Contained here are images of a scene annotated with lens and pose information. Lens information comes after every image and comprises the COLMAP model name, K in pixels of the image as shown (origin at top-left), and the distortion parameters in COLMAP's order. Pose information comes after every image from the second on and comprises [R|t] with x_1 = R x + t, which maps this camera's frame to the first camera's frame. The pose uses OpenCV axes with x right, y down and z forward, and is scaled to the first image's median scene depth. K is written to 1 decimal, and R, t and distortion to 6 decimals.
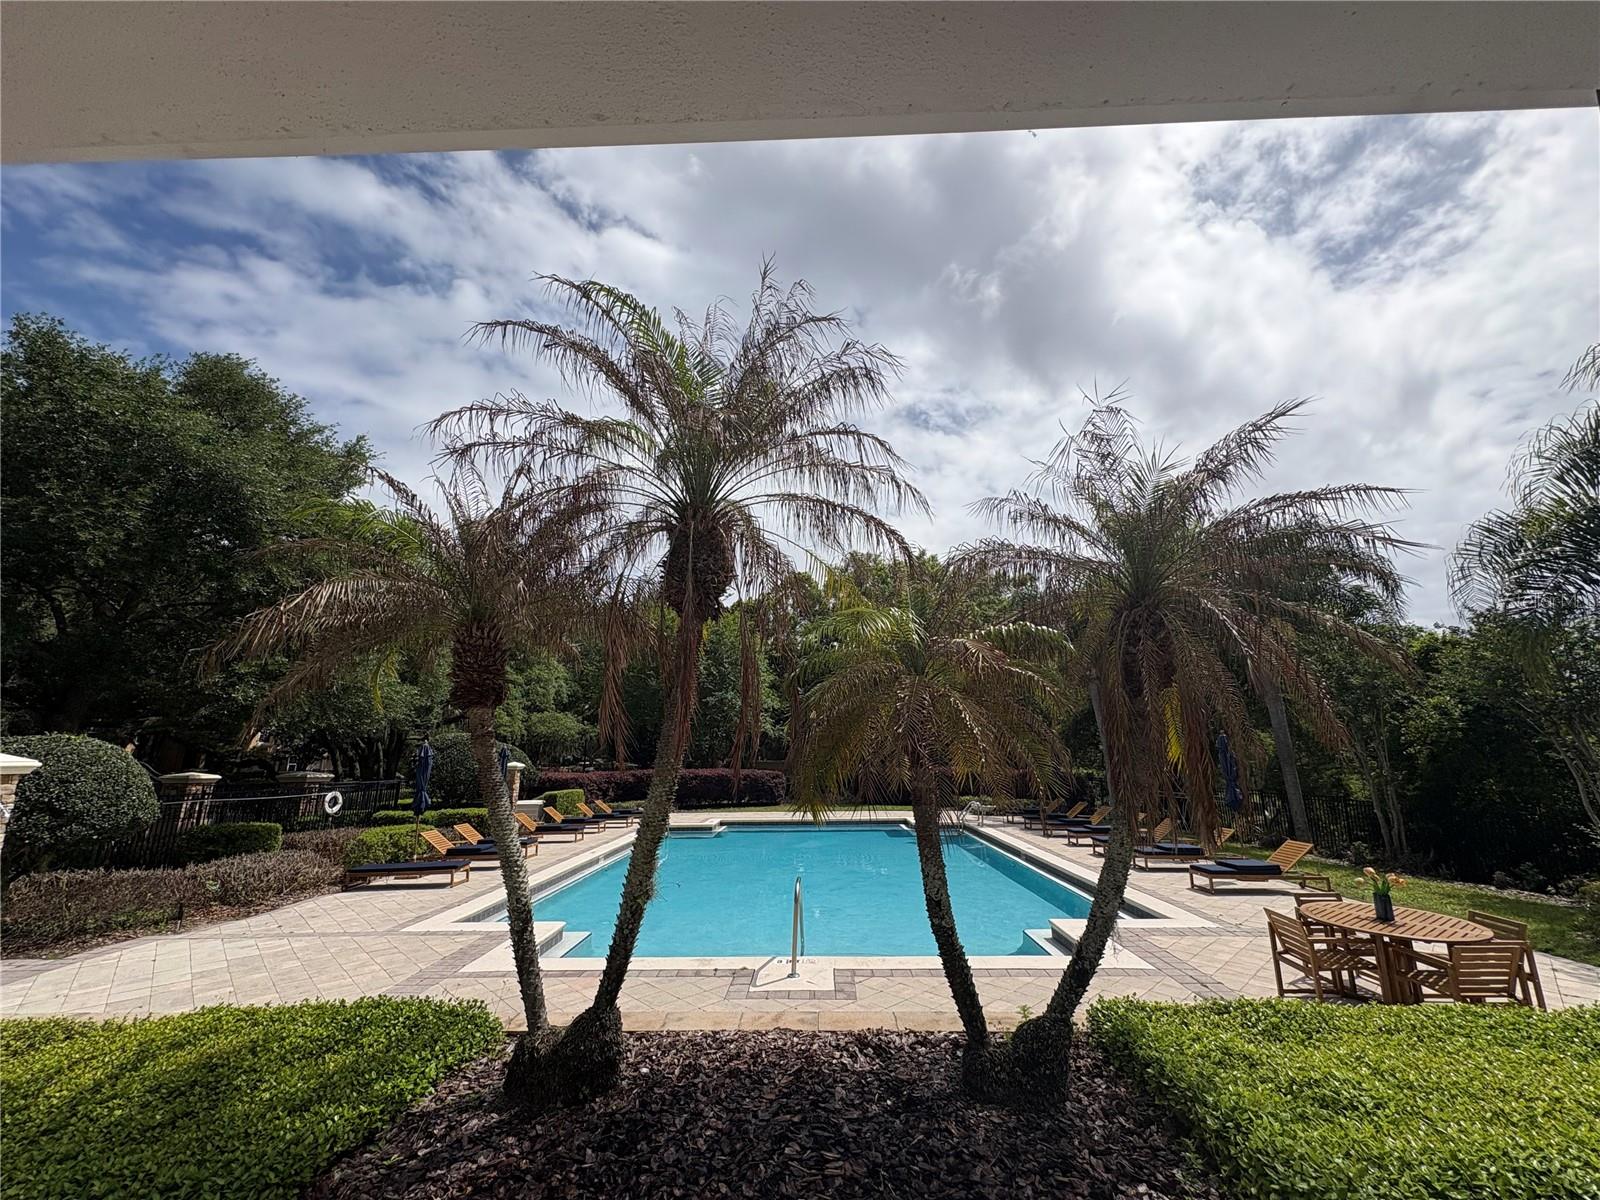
lens RADIAL K [[637.1, 0, 803.0], [0, 637.1, 607.4], [0, 0, 1]] dist [-0.000467, 0.000259]
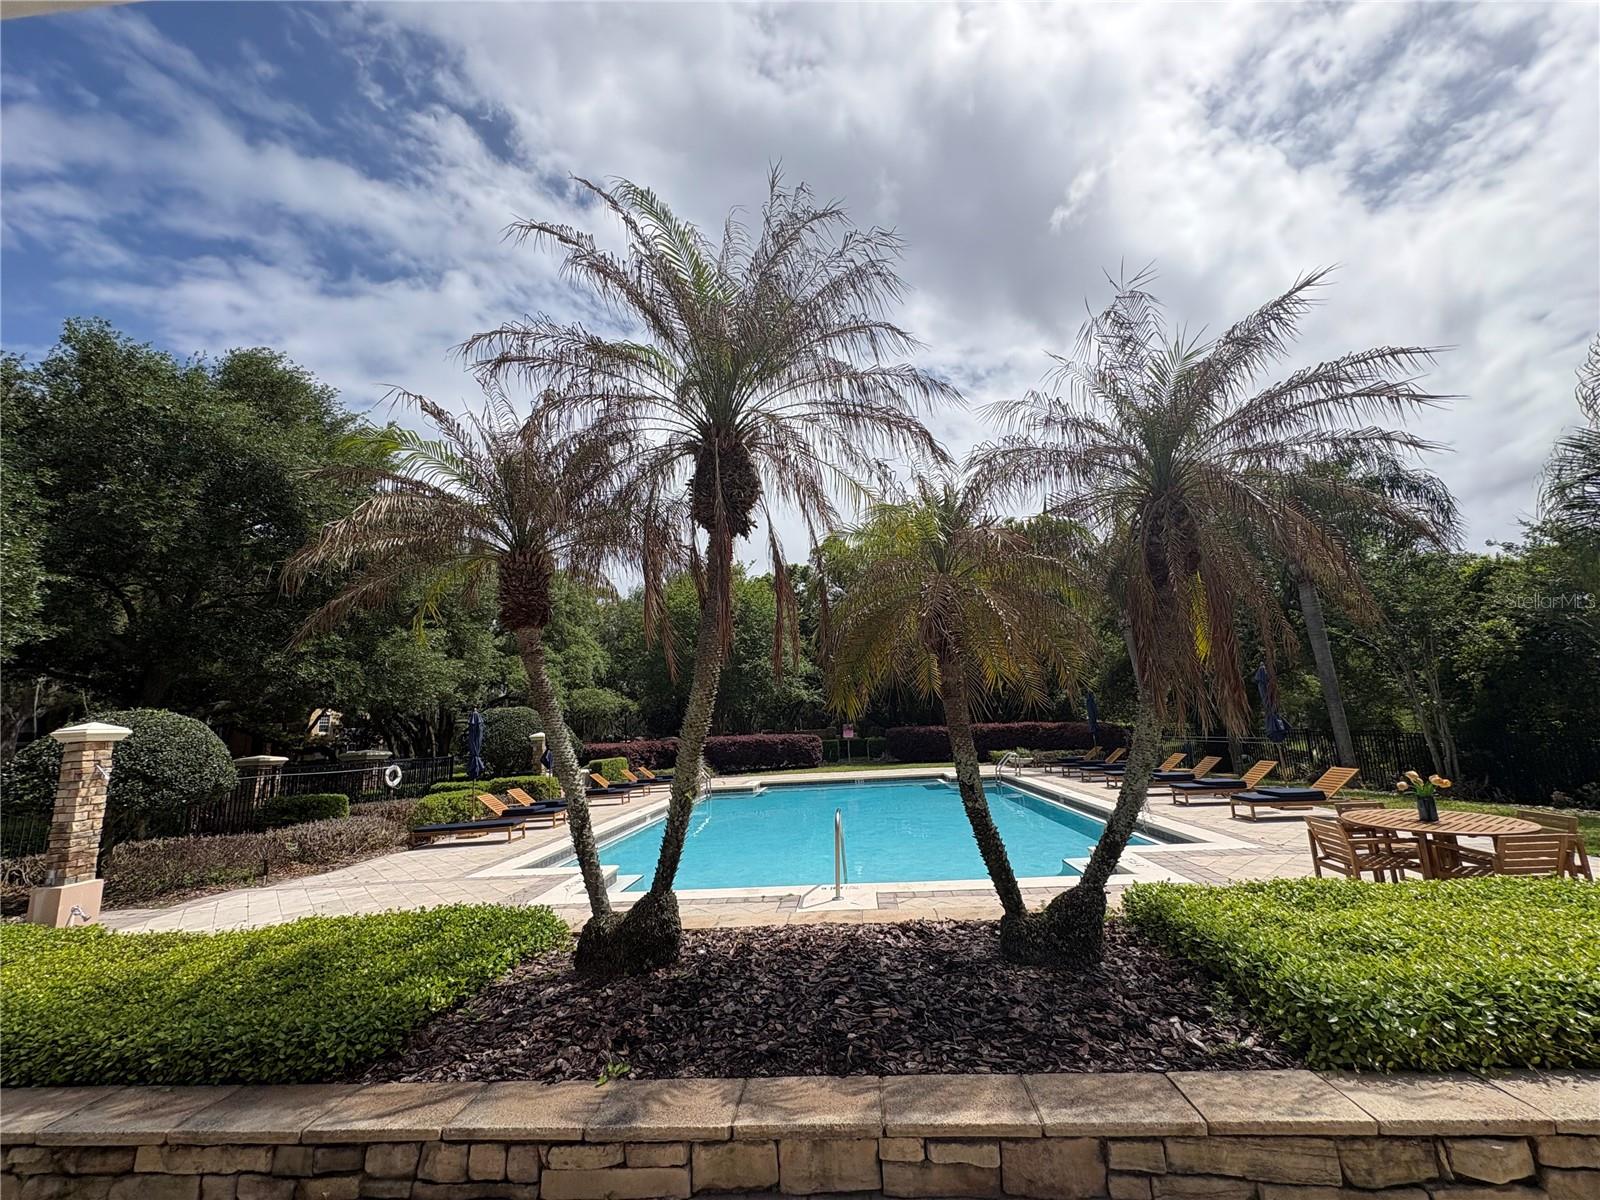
lens RADIAL K [[637.1, 0, 803.0], [0, 637.1, 607.4], [0, 0, 1]] dist [-0.000467, 0.000259]
pose [[0.997646, -0.050380, -0.046525, 0.000985], [0.052284, 0.997804, 0.040661, 0.094751], [0.044374, -0.042997, 0.998089, -0.033375]]
